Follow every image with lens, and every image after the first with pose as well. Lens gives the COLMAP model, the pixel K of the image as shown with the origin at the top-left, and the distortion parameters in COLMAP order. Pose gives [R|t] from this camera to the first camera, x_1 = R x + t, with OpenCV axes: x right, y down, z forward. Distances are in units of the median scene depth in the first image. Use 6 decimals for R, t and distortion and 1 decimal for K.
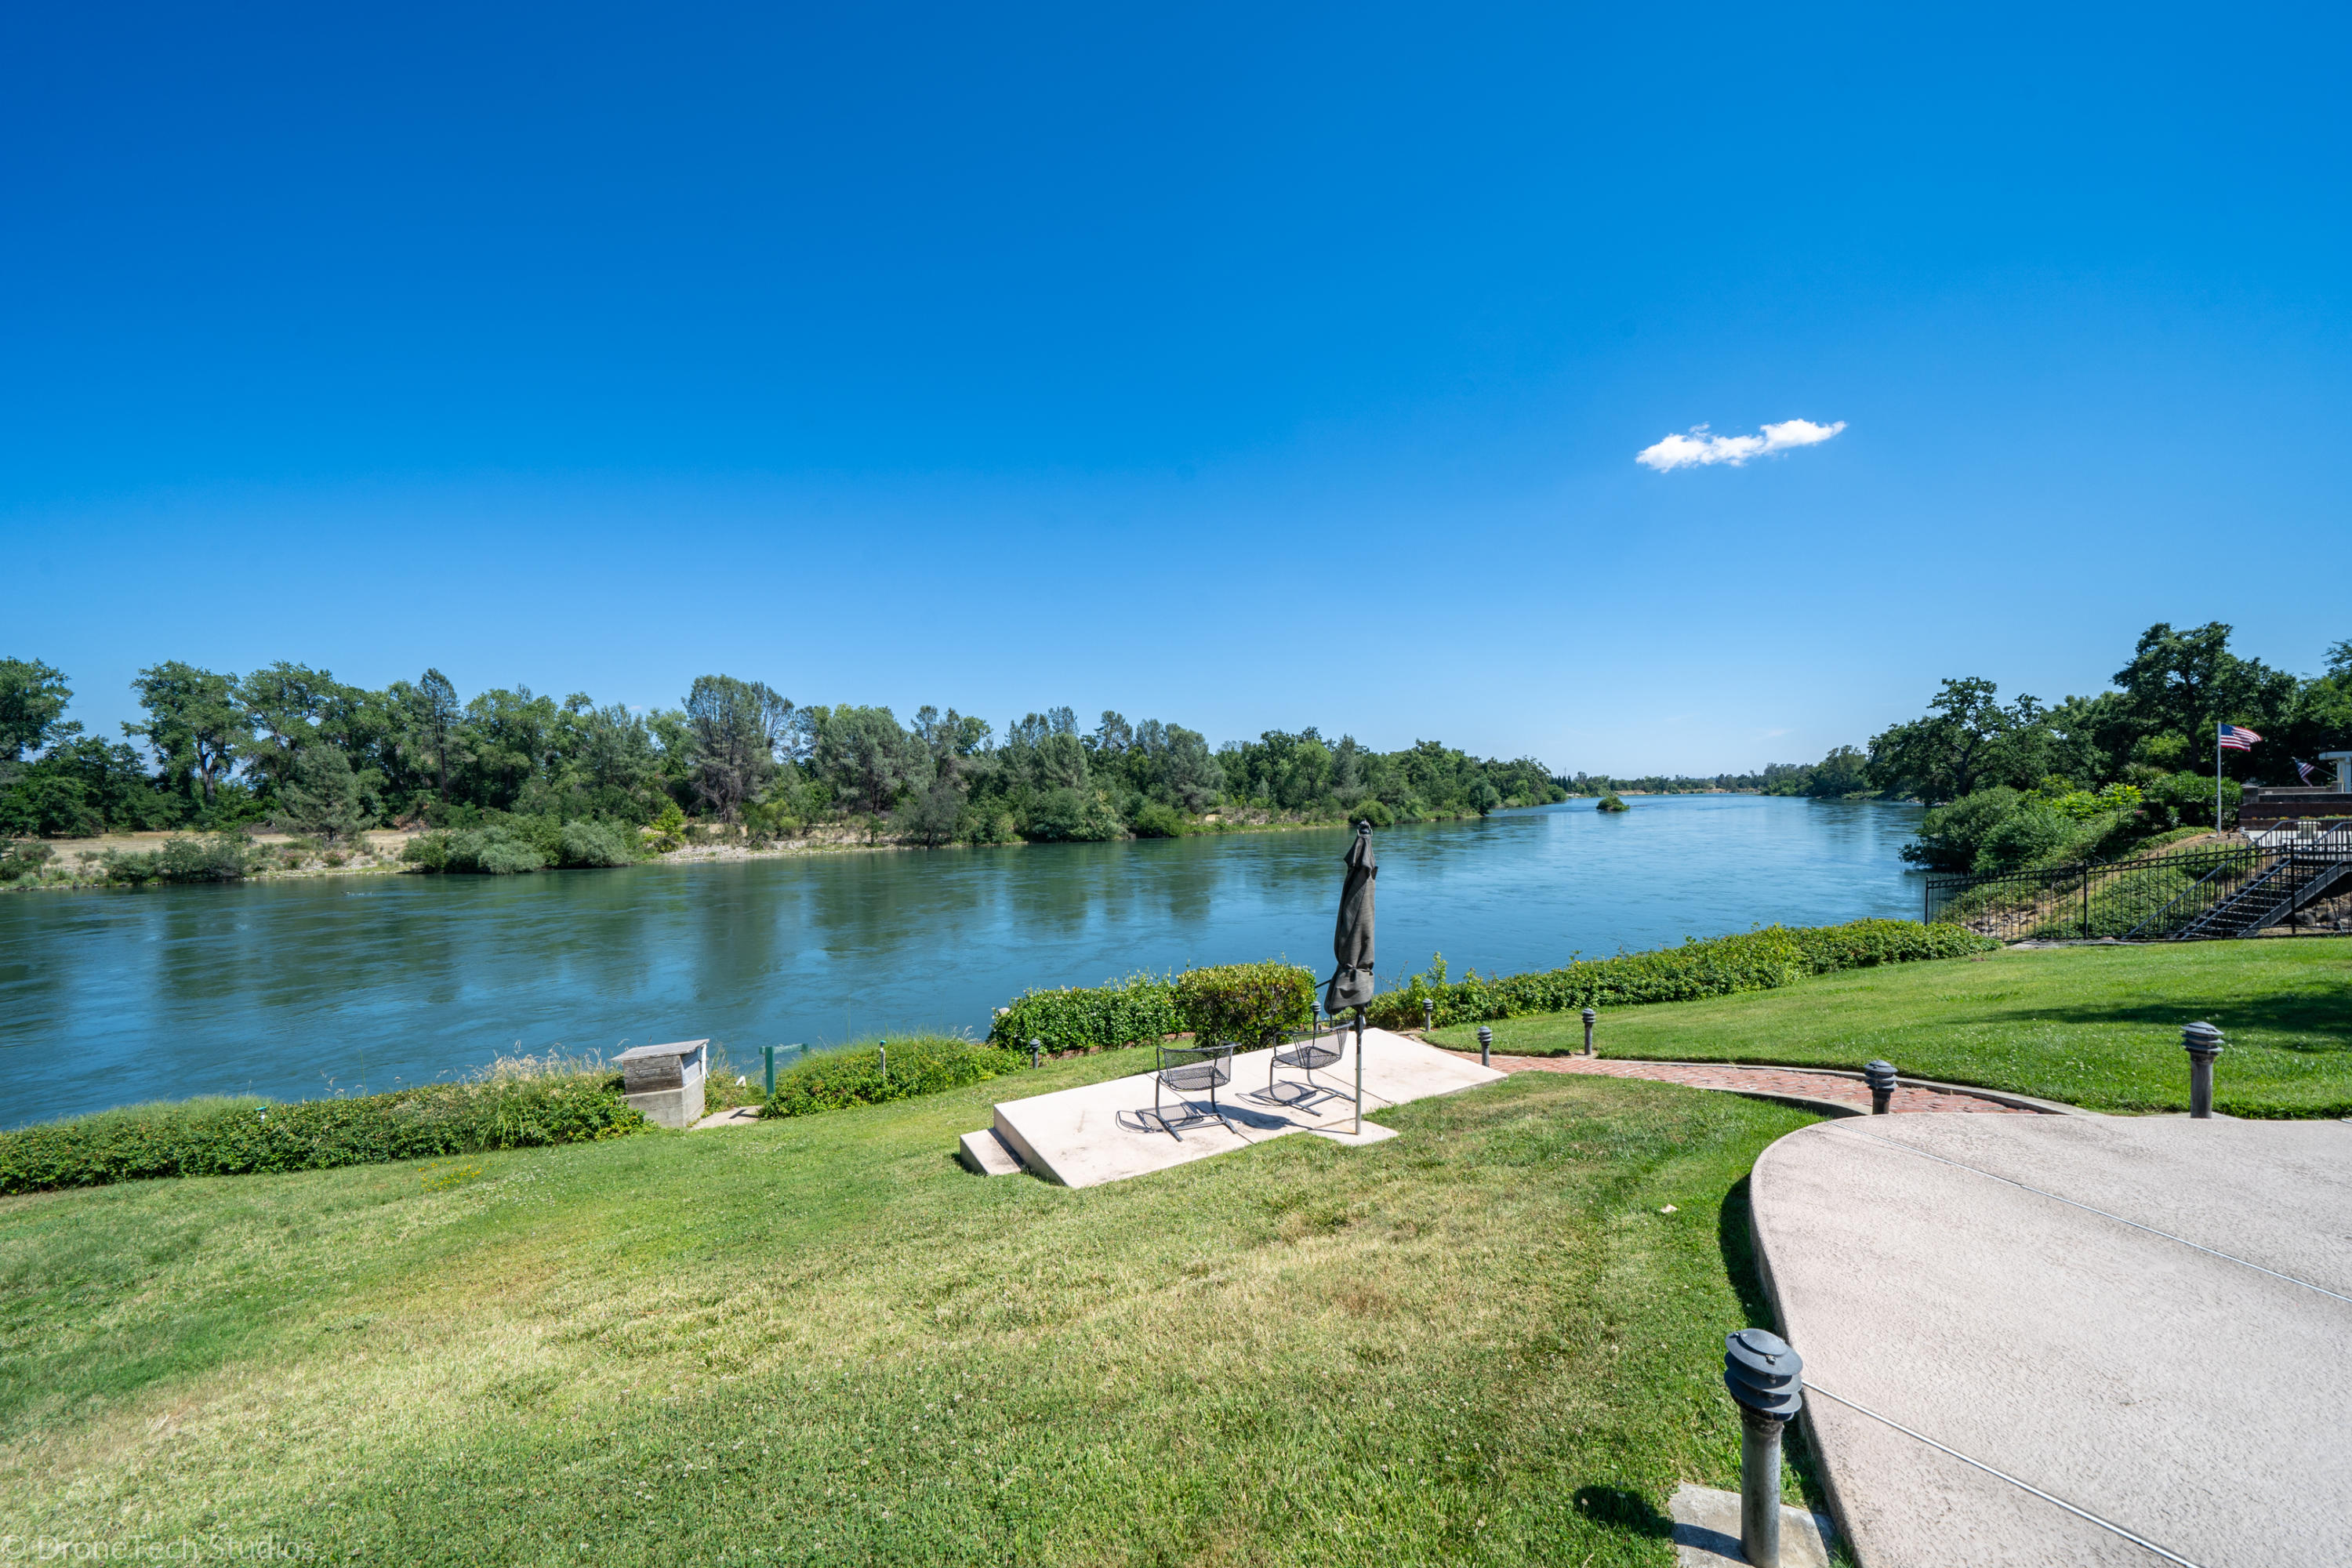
lens RADIAL K [[812.0, 0, 1174.0], [0, 812.0, 800.1], [0, 0, 1]] dist [-0.025099, 0.002483]
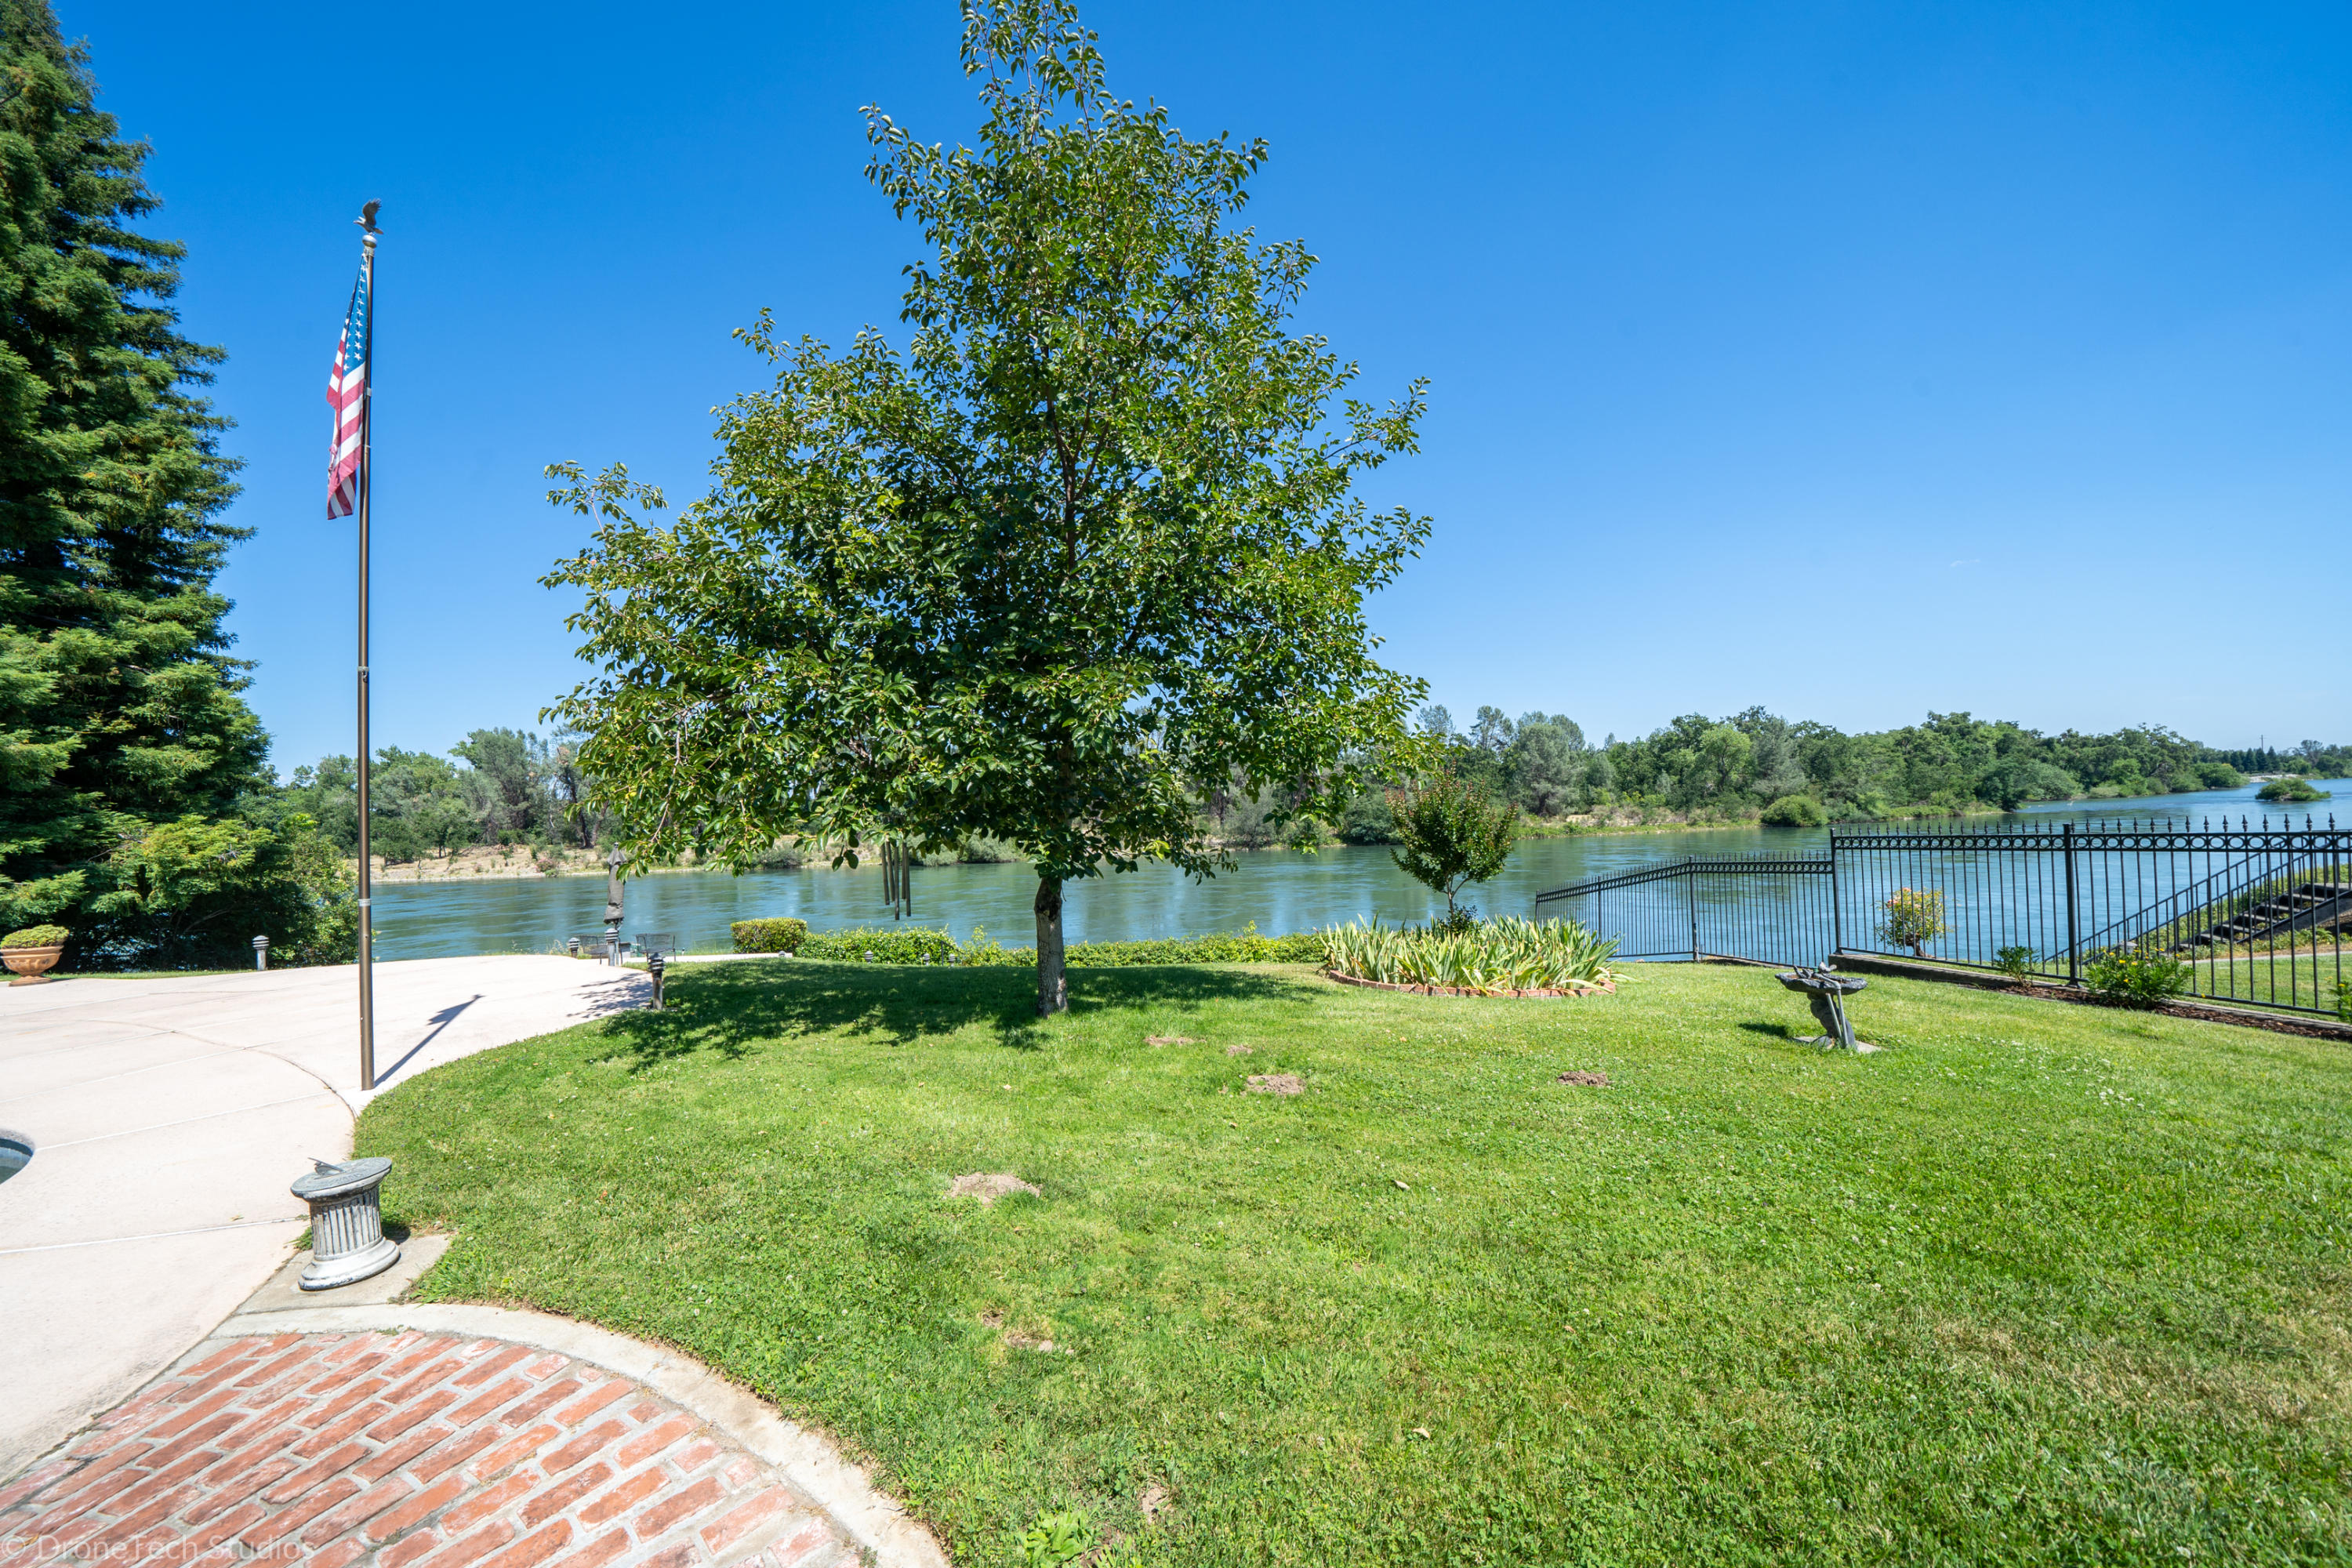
lens RADIAL K [[818.5, 0, 1170.9], [0, 818.5, 805.7], [0, 0, 1]] dist [-0.028711, 0.003085]
pose [[0.870905, -0.016996, -0.491158, 0.108159], [0.019566, 0.999809, 0.000097, -0.001838], [0.491062, -0.009694, 0.871071, -0.010219]]
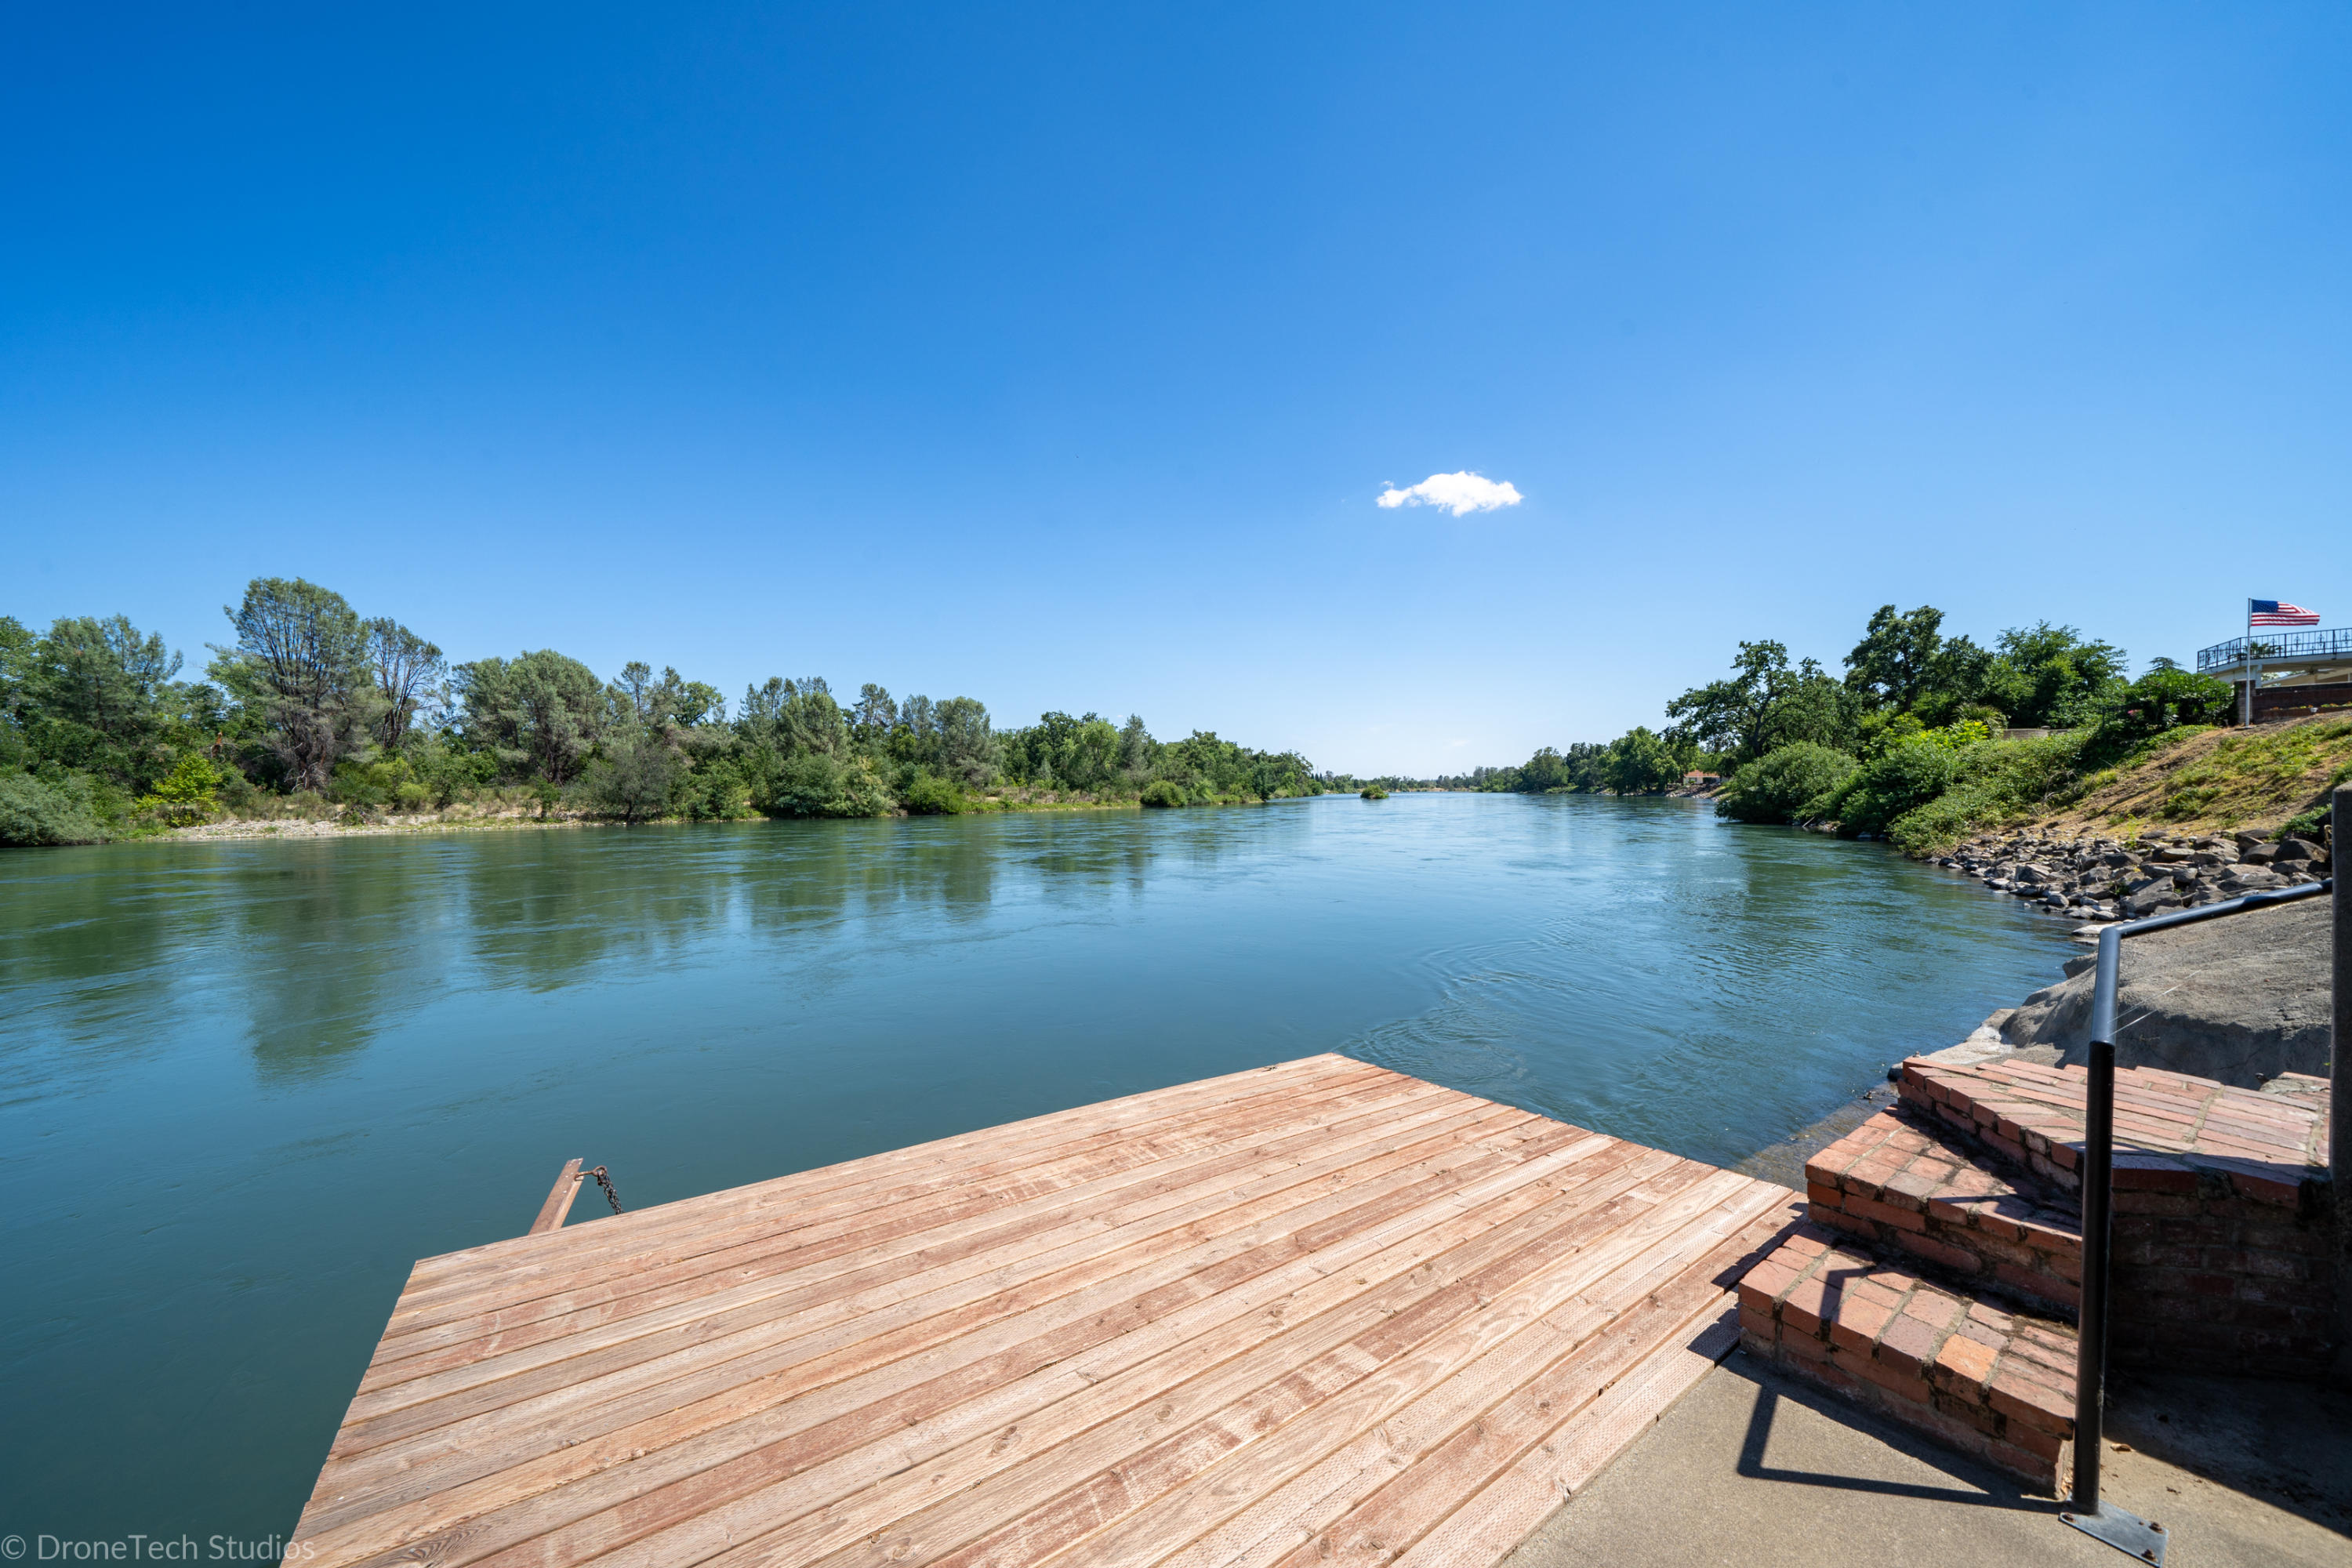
lens RADIAL K [[812.0, 0, 1174.0], [0, 812.0, 800.1], [0, 0, 1]] dist [-0.025099, 0.002483]
pose [[0.959834, 0.003286, 0.280550, -0.014410], [-0.004081, 0.999989, 0.002247, 0.023843], [-0.280540, -0.003301, 0.959837, 0.089476]]
